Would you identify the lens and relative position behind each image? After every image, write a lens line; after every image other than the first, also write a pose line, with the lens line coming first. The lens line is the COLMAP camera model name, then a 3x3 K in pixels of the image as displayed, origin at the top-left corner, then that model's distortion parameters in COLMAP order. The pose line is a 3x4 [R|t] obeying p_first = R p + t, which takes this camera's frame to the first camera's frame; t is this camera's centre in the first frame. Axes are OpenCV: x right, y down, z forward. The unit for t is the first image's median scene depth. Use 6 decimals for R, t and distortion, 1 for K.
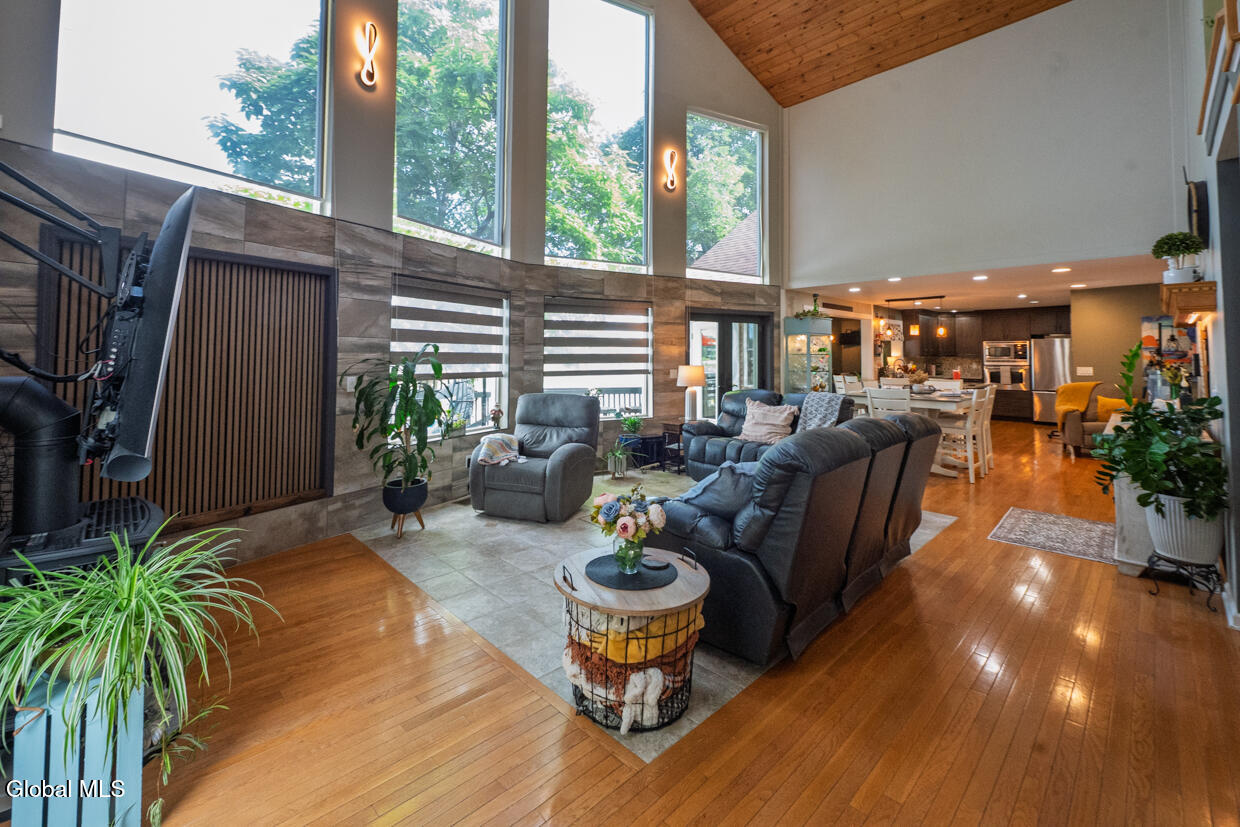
lens RADIAL K [[527.3, 0, 620.0], [0, 527.3, 333.0], [0, 0, 1]] dist [-0.000686, -0.000106]
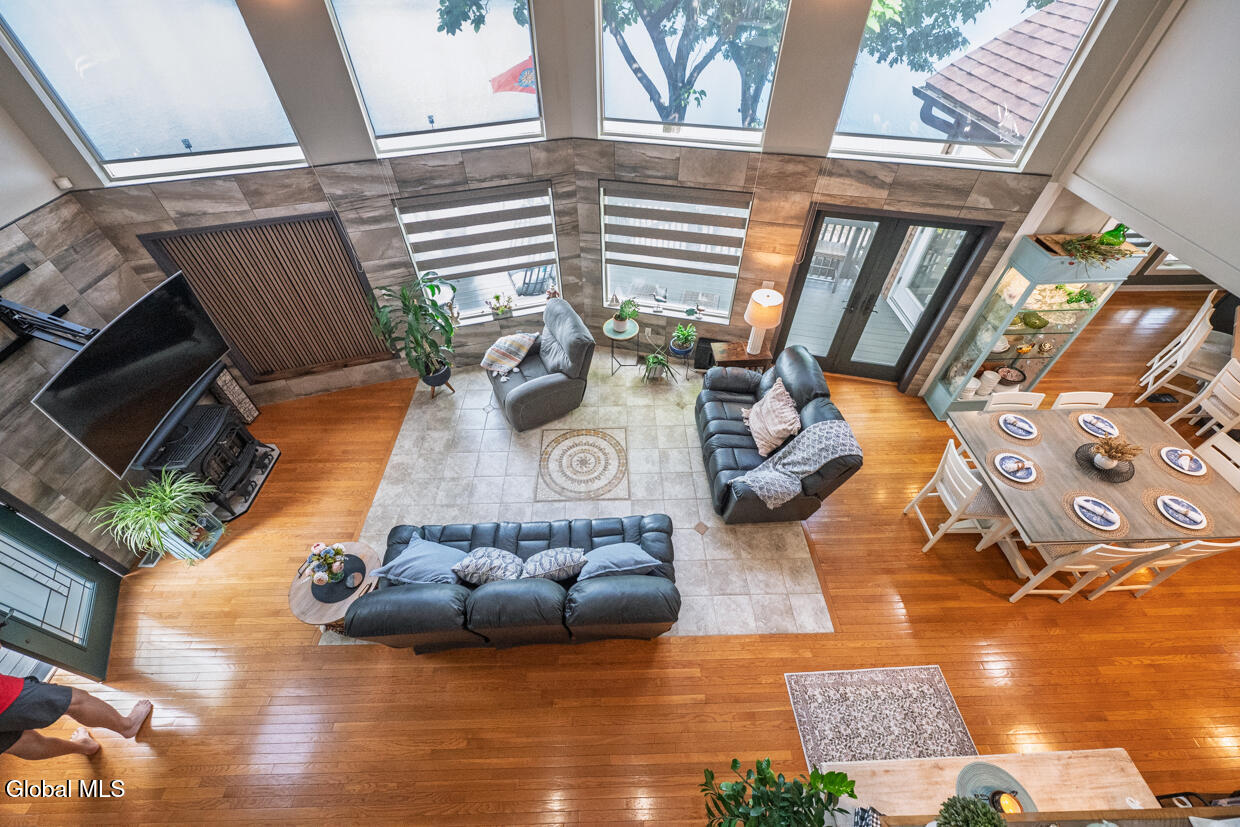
lens RADIAL K [[492.6, 0, 614.1], [0, 492.6, 435.6], [0, 0, 1]] dist [0.000357, -0.000040]
pose [[0.727845, 0.507373, -0.461319, 0.465085], [0.031124, 0.647595, 0.761349, -0.419638], [0.685035, -0.568502, 0.455557, 0.434188]]
